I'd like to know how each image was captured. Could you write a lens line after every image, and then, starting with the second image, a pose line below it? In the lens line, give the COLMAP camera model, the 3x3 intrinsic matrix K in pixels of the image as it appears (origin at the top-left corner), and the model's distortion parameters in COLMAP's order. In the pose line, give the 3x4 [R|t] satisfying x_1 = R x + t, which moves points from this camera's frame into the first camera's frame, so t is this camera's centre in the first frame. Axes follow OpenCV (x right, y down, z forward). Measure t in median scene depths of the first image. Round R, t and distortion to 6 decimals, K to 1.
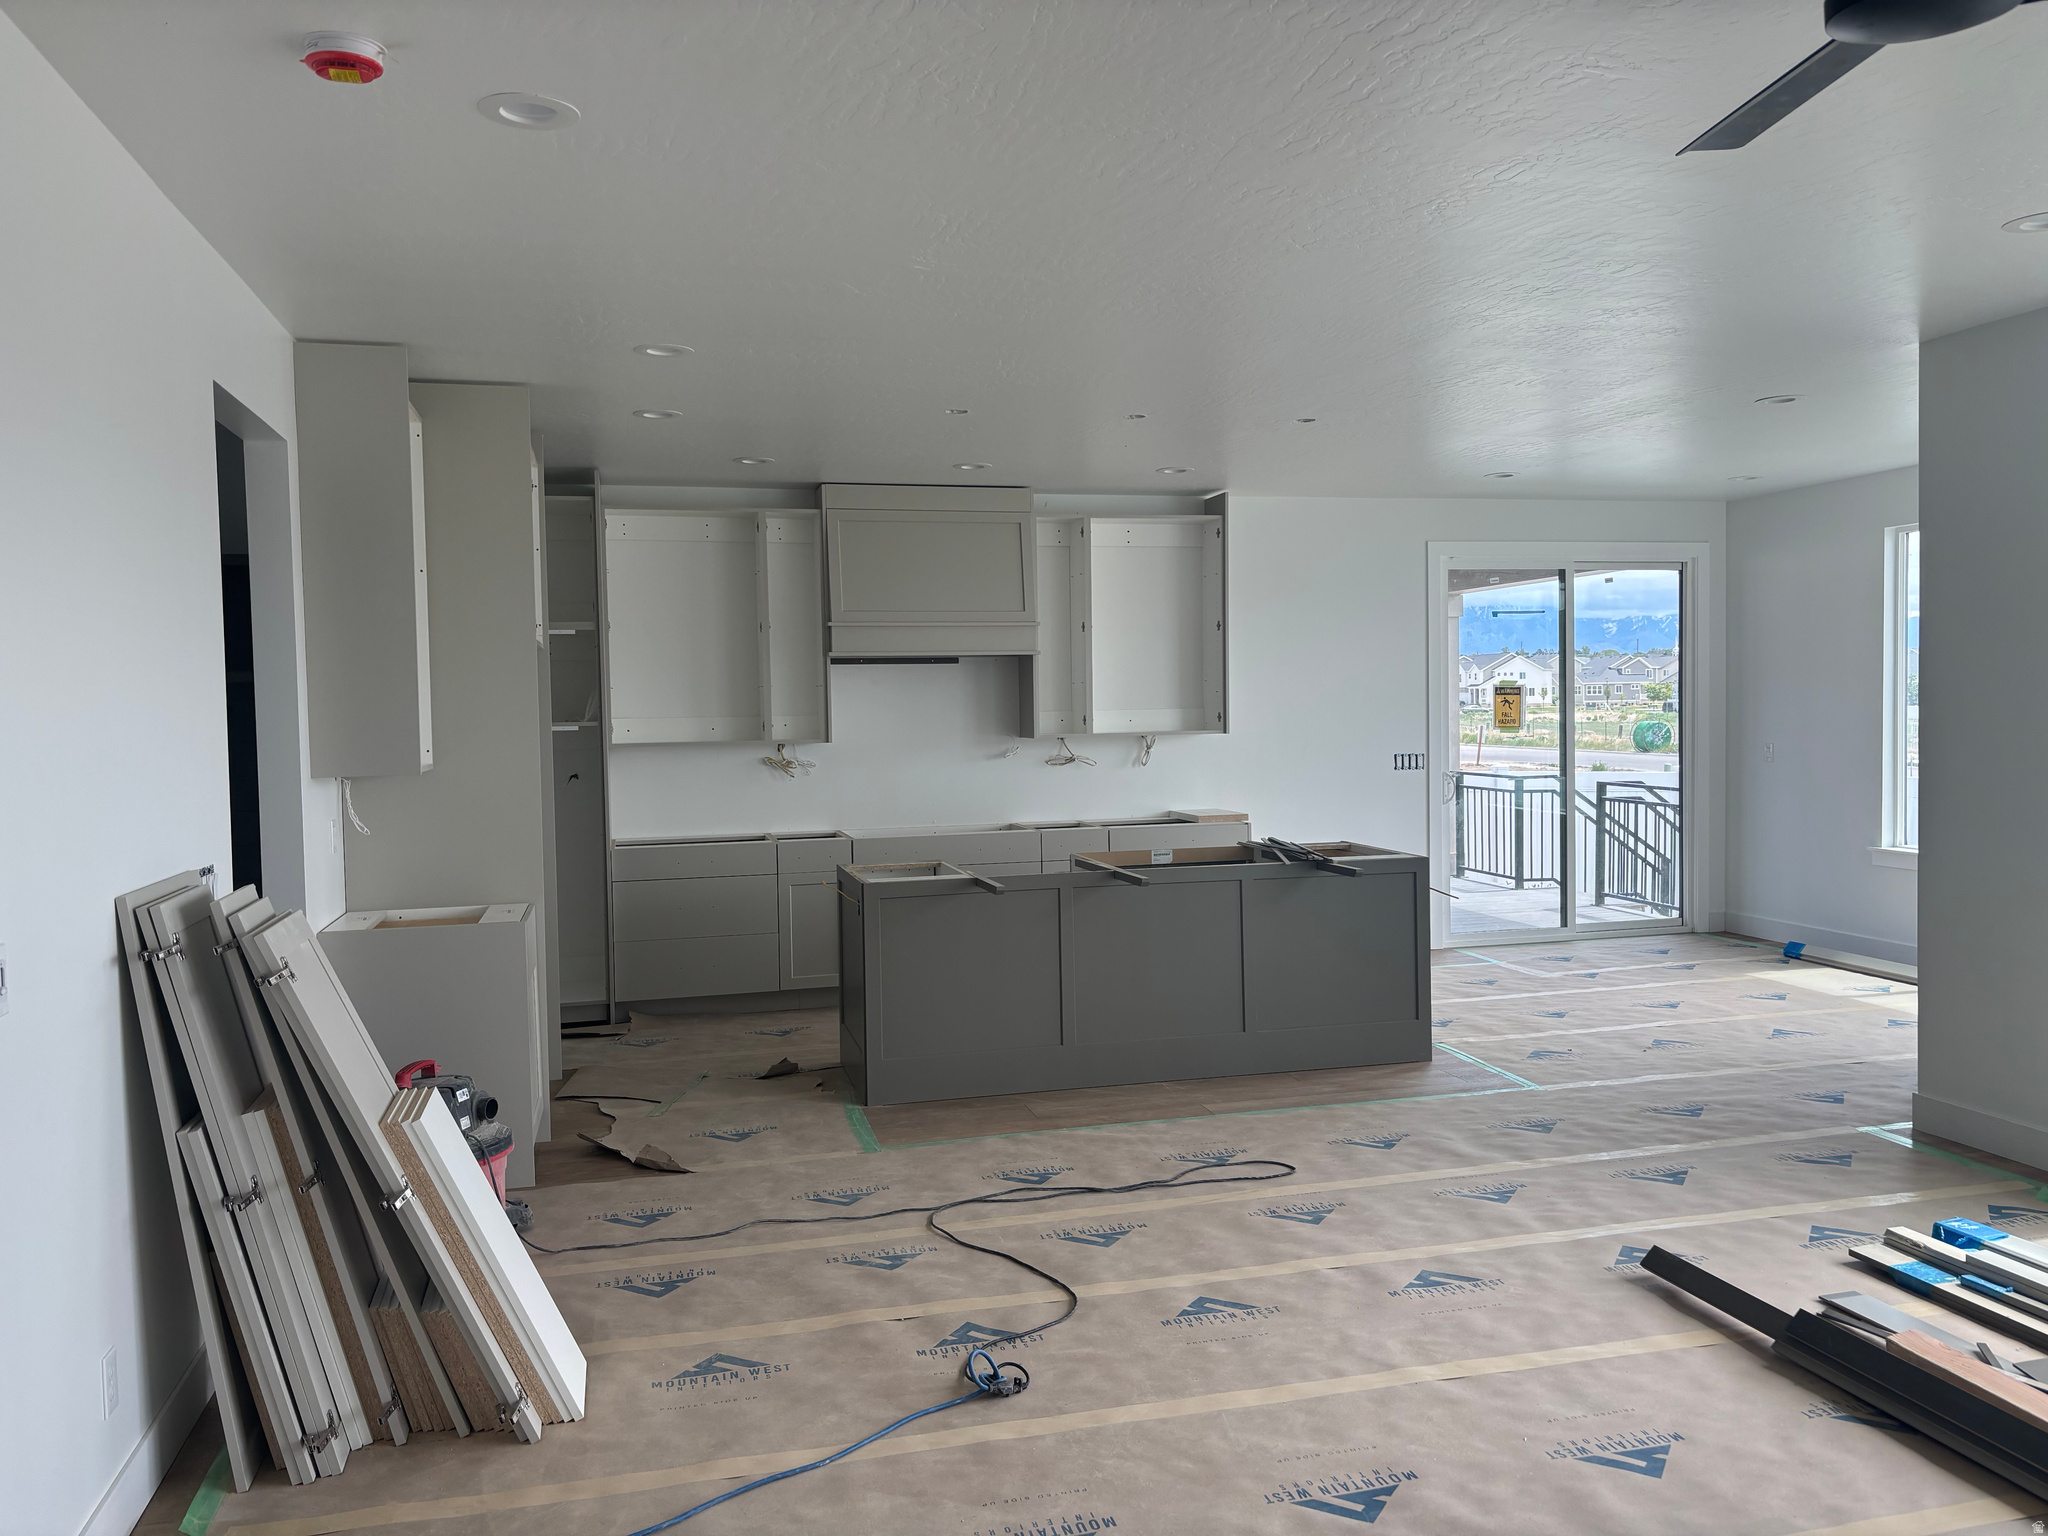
lens RADIAL K [[1548.0, 0, 1024.1], [0, 1548.0, 770.3], [0, 0, 1]] dist [0.001998, 0.000207]
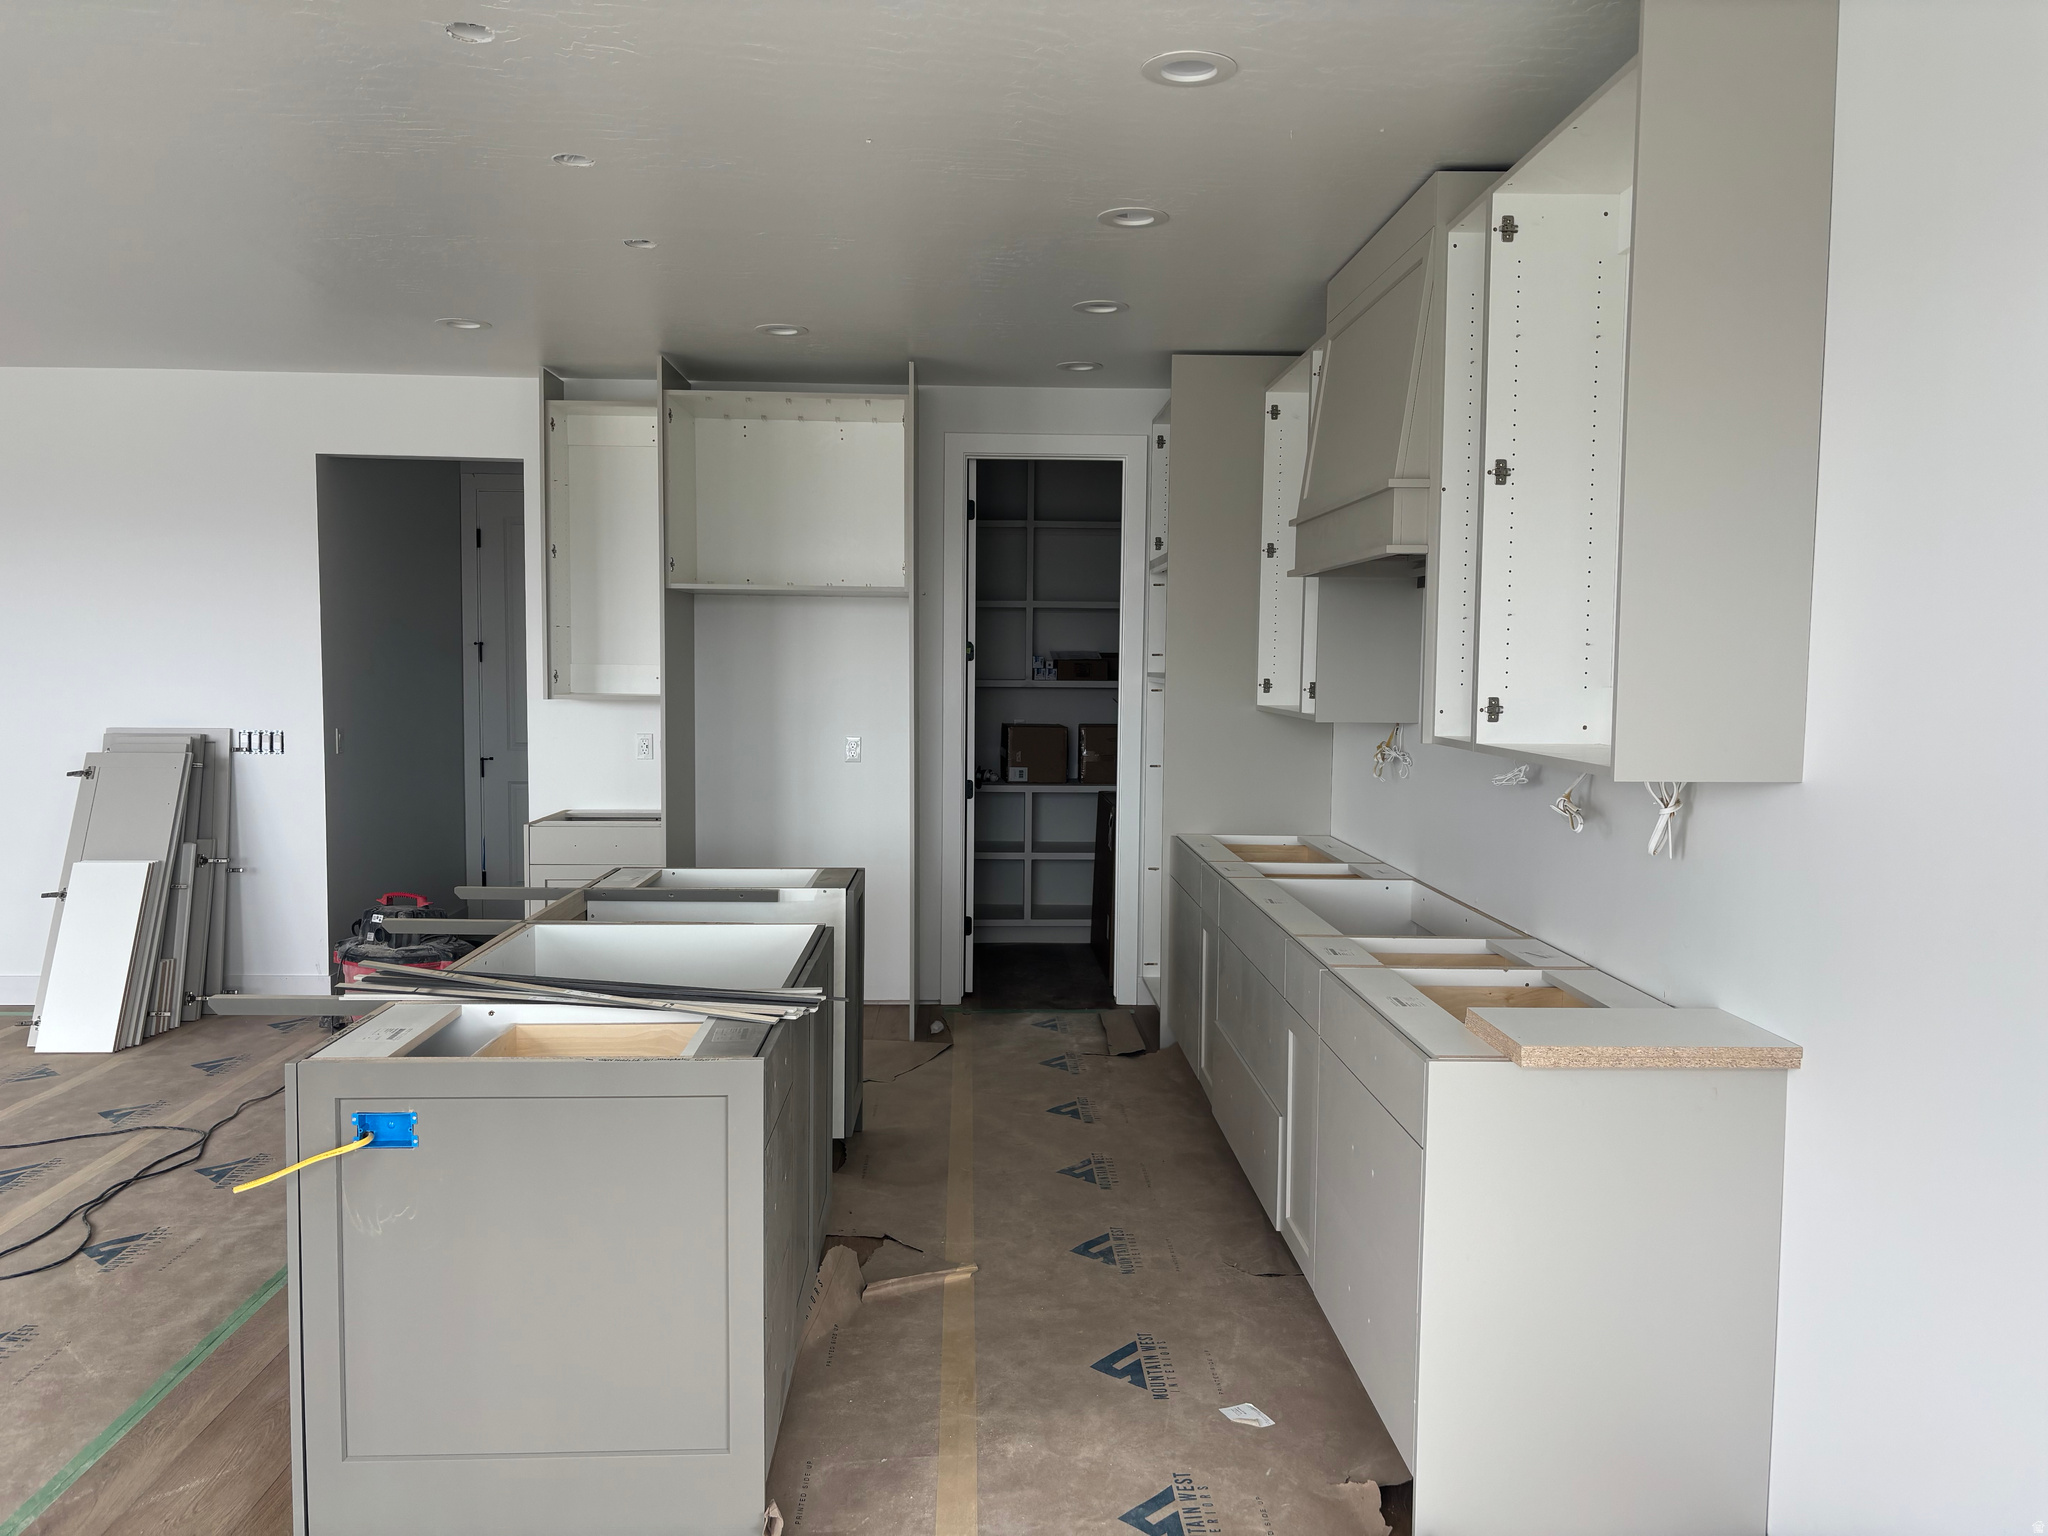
lens RADIAL K [[1548.0, 0, 1023.2], [0, 1548.0, 767.4], [0, 0, 1]] dist [0.001998, 0.000207]
pose [[-0.218908, 0.084980, -0.972038, 0.820773], [-0.048525, 0.994019, 0.097830, -0.090240], [0.974538, 0.068584, -0.213476, 1.748316]]
